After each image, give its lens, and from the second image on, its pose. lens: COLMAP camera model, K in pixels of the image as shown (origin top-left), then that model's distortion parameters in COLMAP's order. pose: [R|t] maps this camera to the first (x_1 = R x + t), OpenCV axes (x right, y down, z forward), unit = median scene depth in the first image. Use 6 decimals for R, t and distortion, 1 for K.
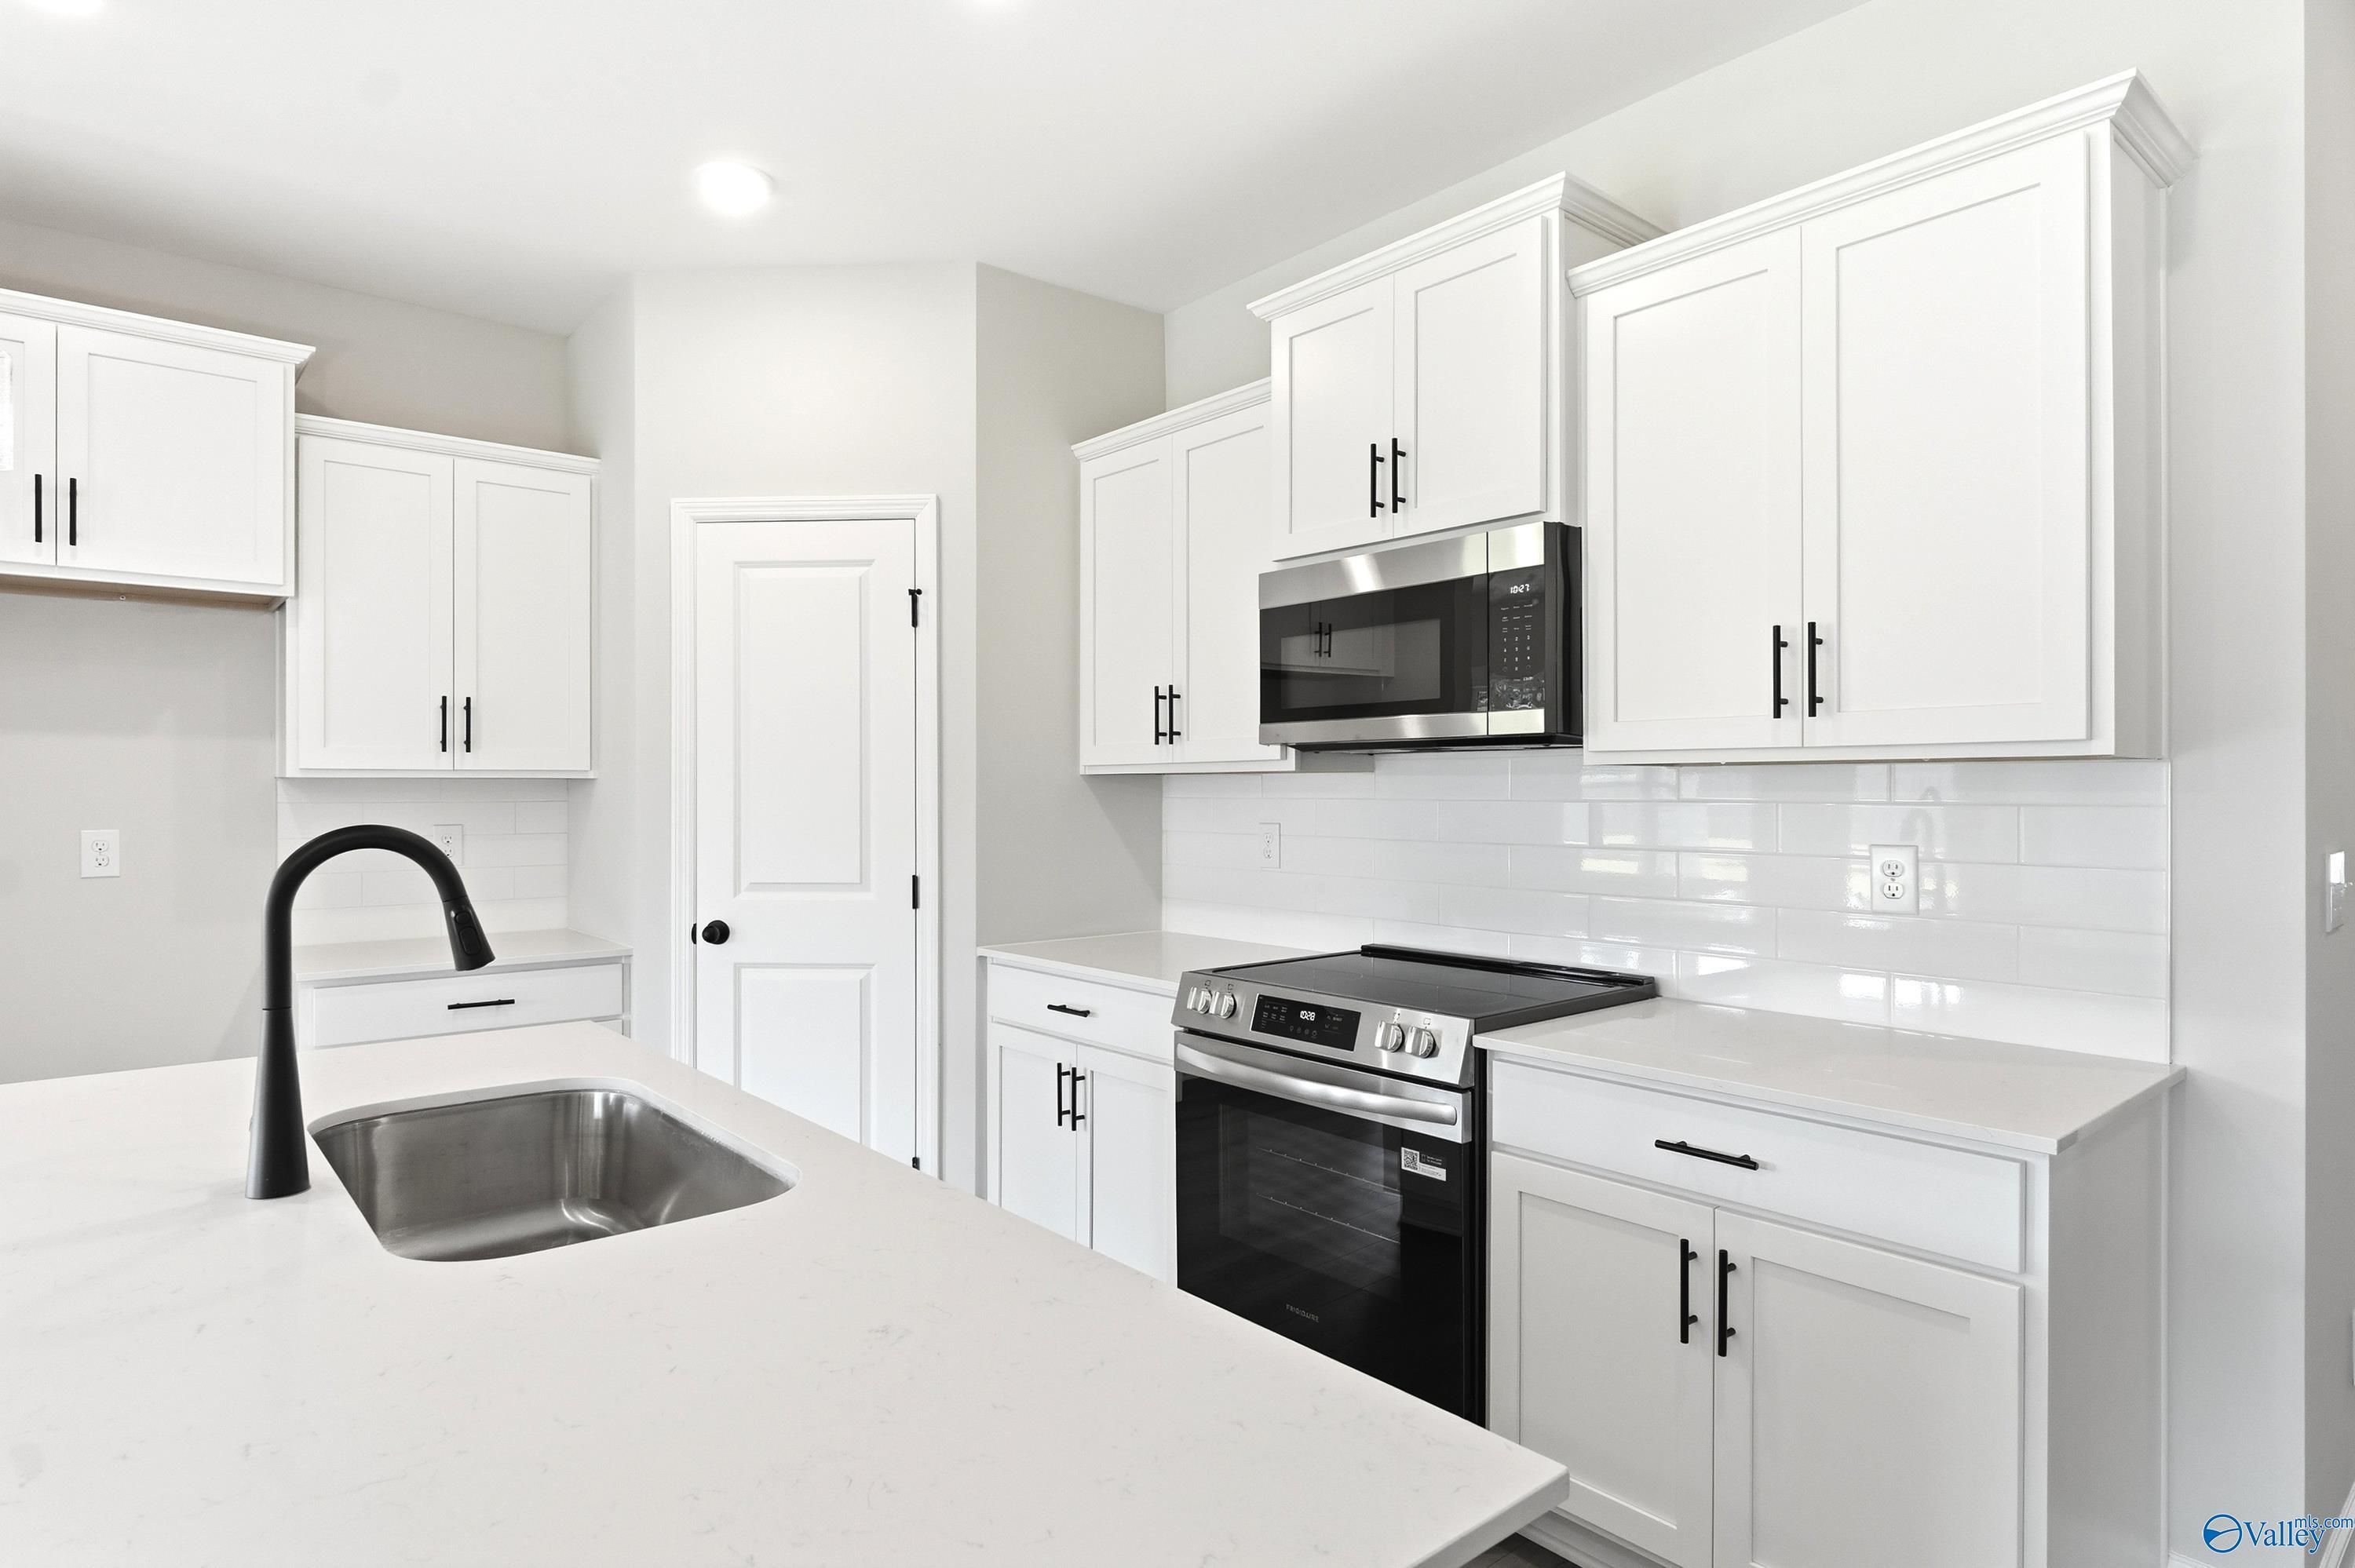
lens RADIAL K [[1284.4, 0, 1164.6], [0, 1284.4, 787.2], [0, 0, 1]] dist [0.002295, 0.000247]
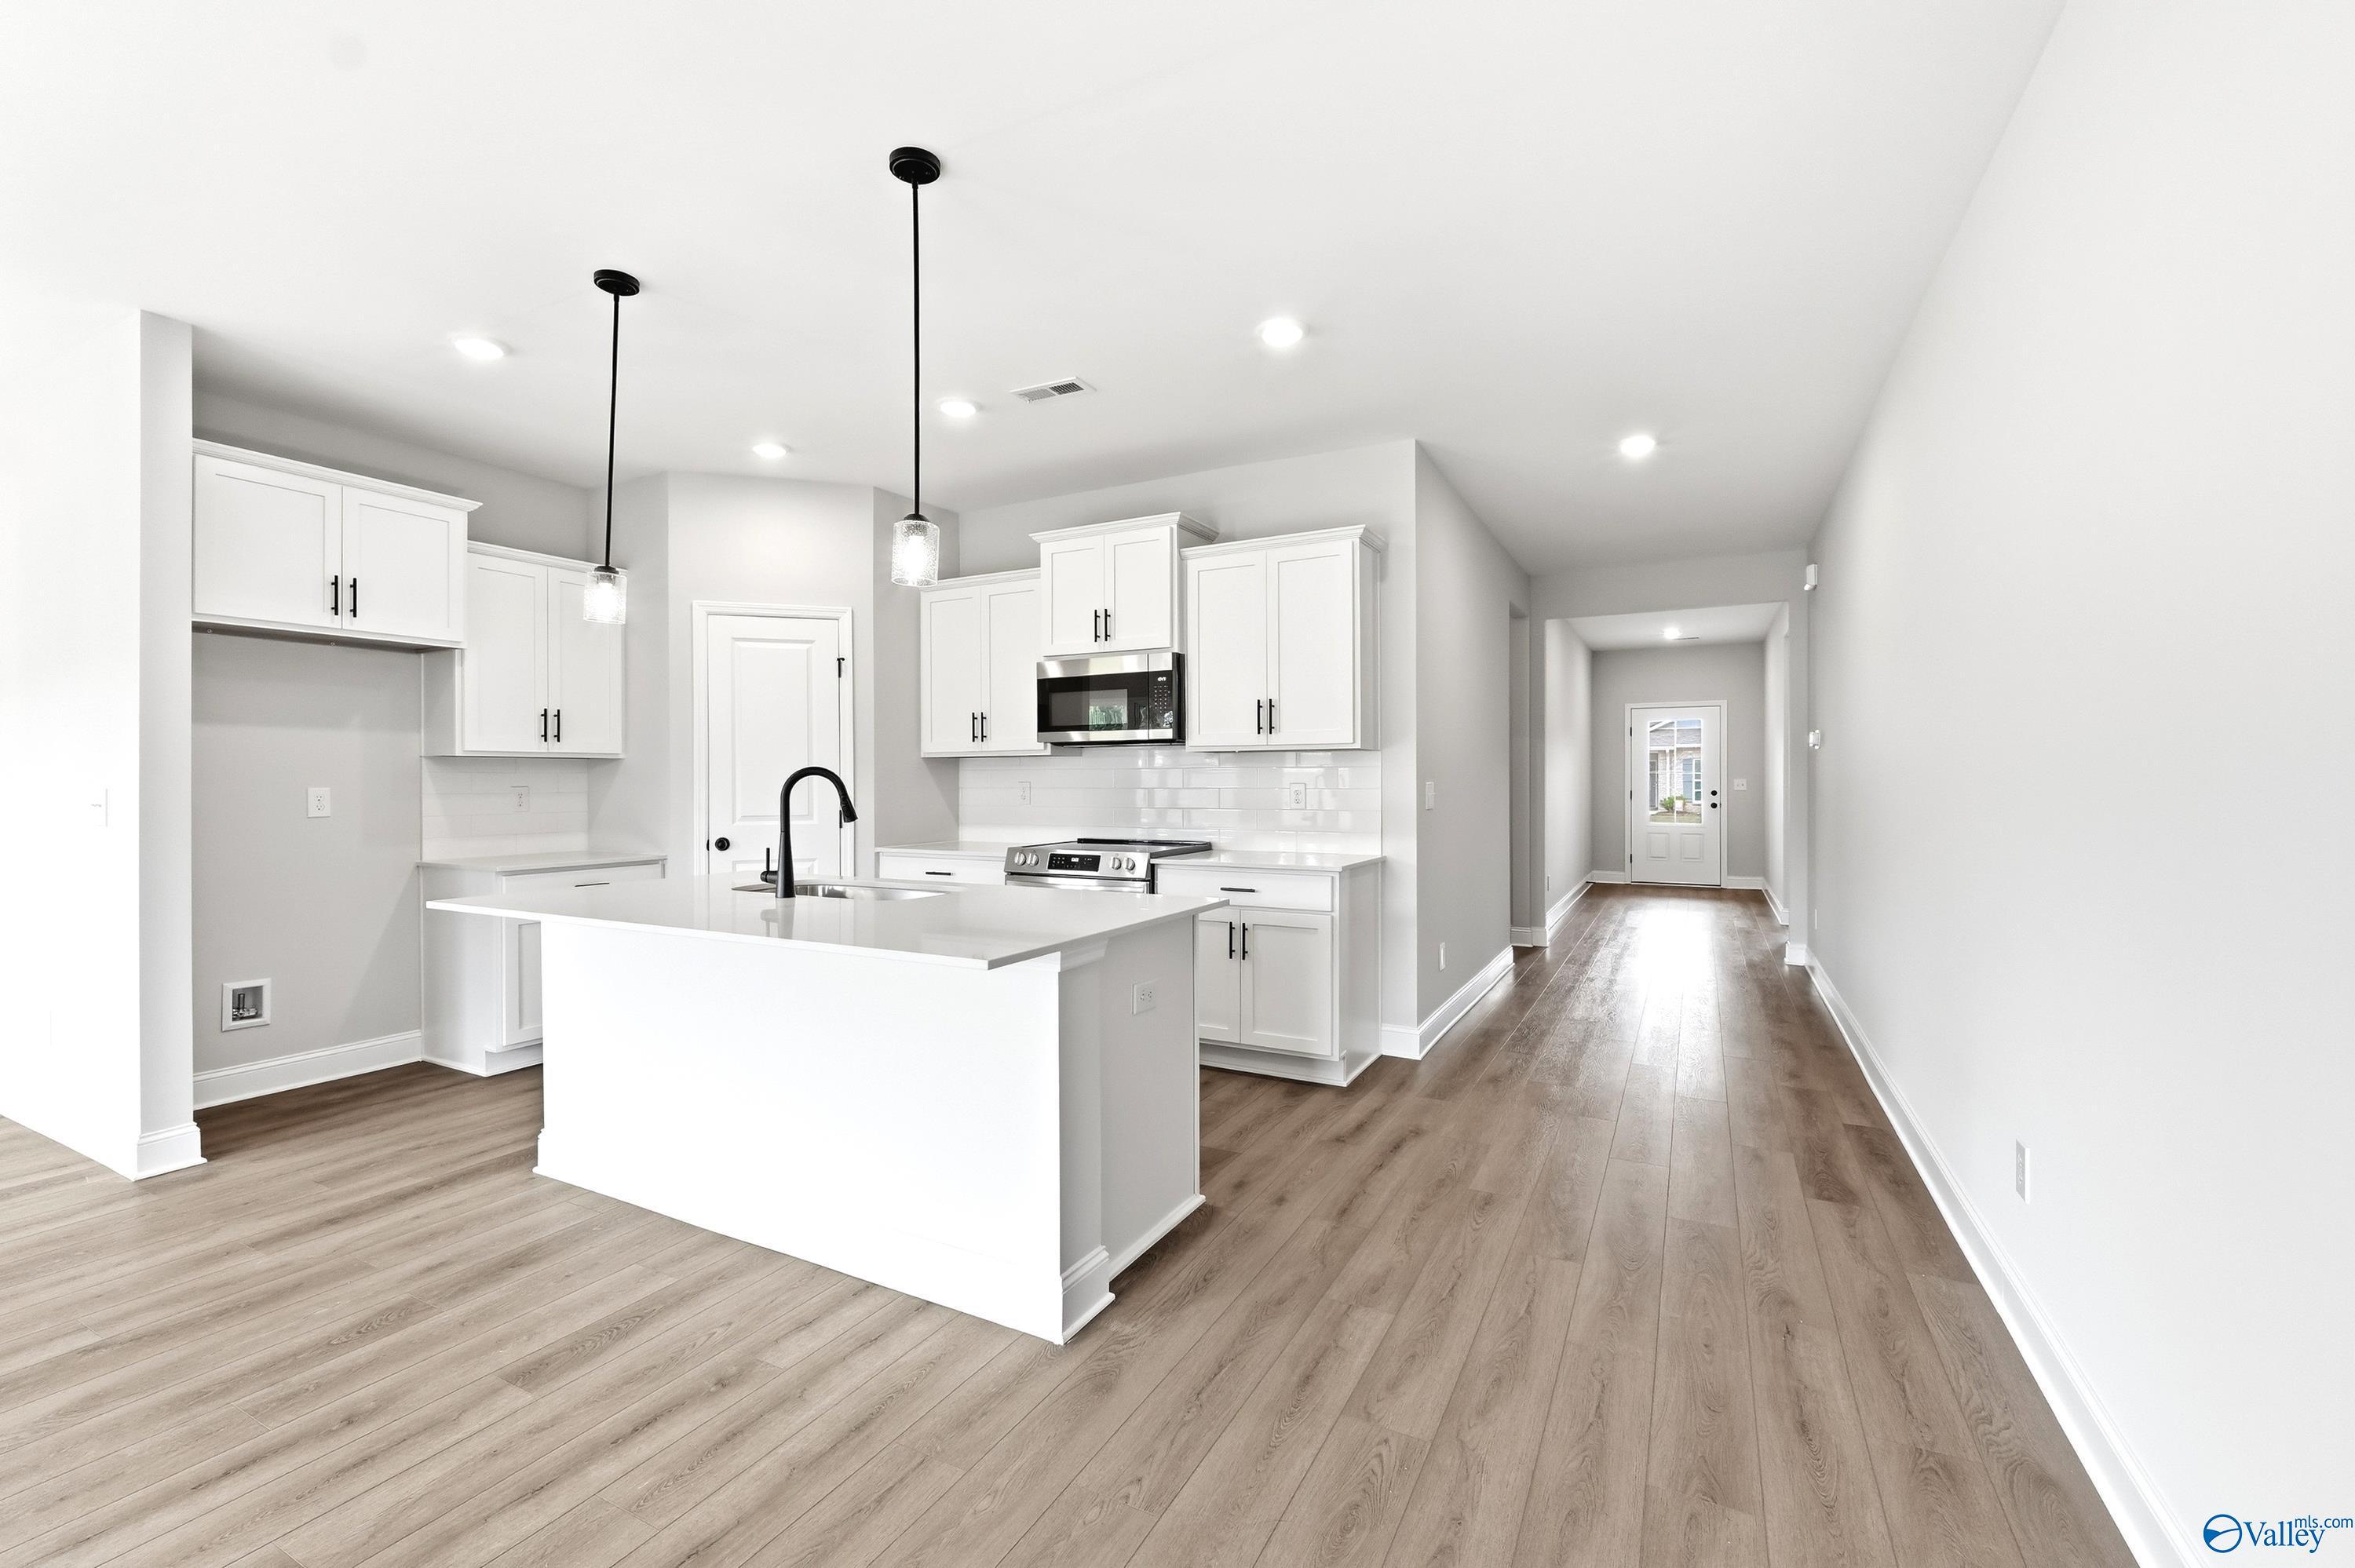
lens RADIAL K [[996.7, 0, 1170.0], [0, 996.7, 784.6], [0, 0, 1]] dist [-0.001156, -0.000158]
pose [[0.928459, -0.005154, 0.371399, -0.348081], [0.002684, 0.999971, 0.007166, 0.026634], [-0.371425, -0.005656, 0.928446, -0.640701]]
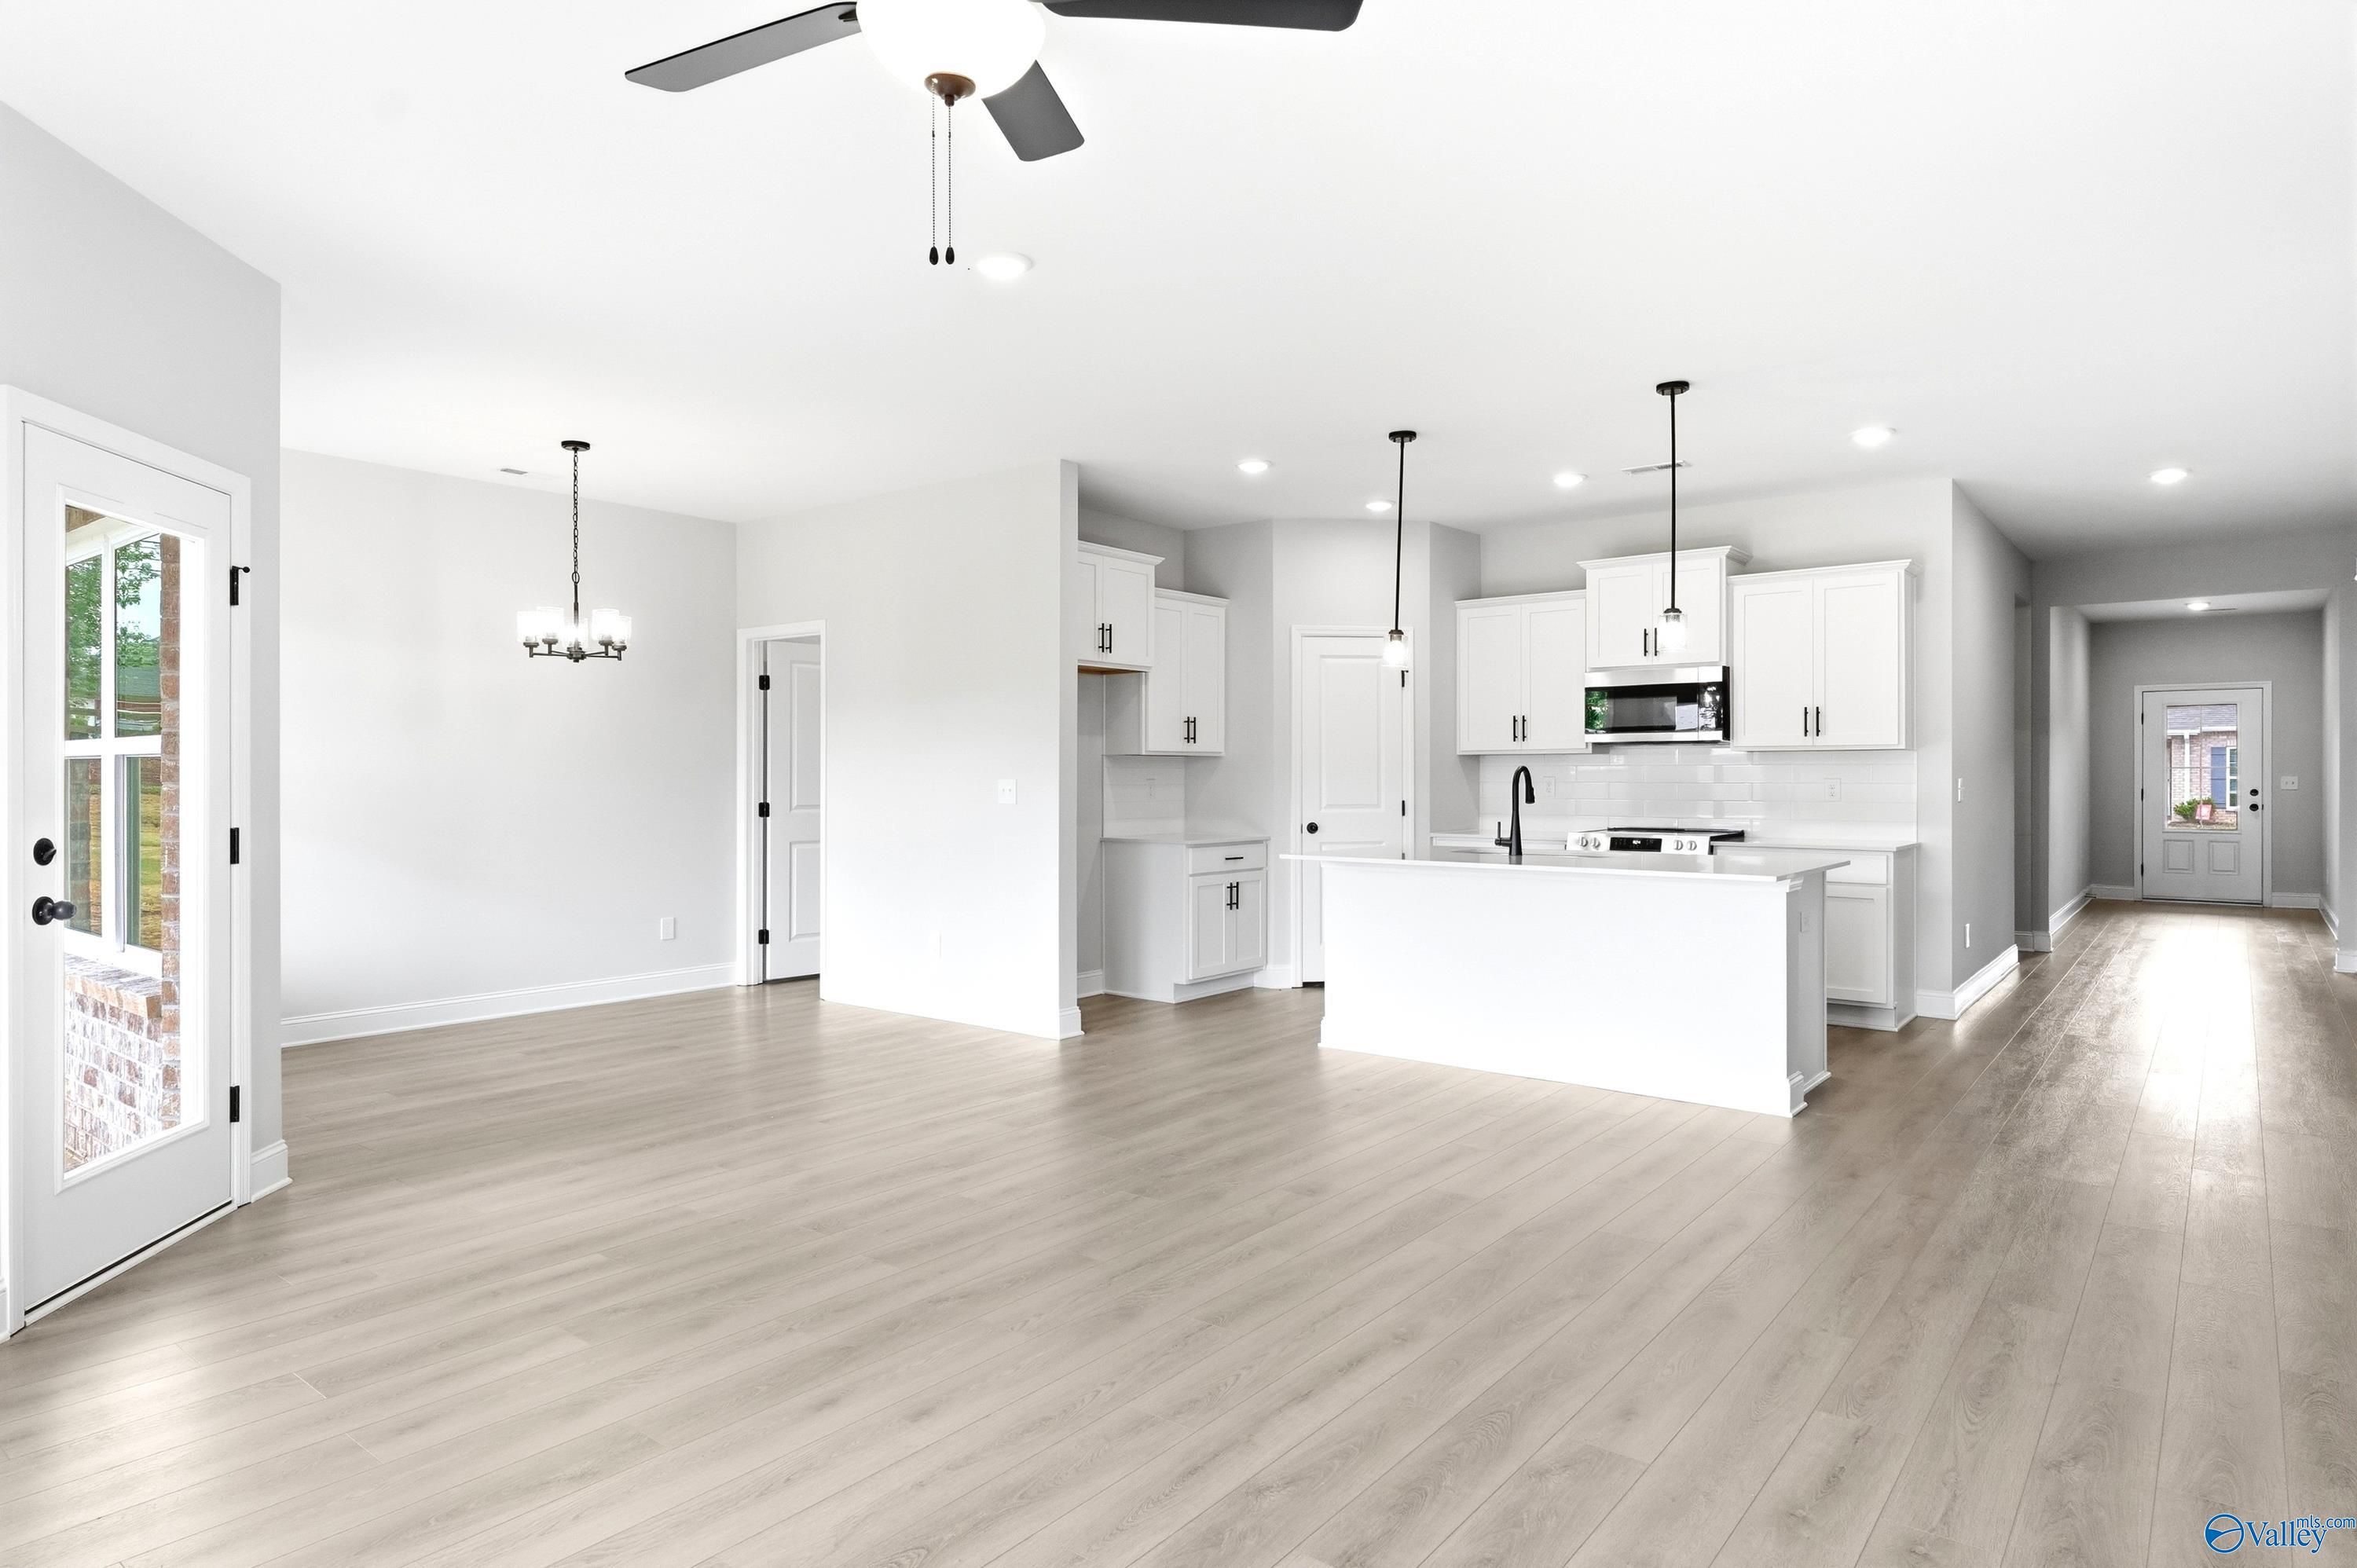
lens RADIAL K [[1354.7, 0, 1166.3], [0, 1354.7, 775.3], [0, 0, 1]] dist [0.000659, 0.000495]
pose [[0.980129, -0.000974, 0.198358, -1.268472], [0.000358, 0.999995, 0.003141, 0.022284], [-0.198360, -0.003008, 0.980125, -1.433456]]
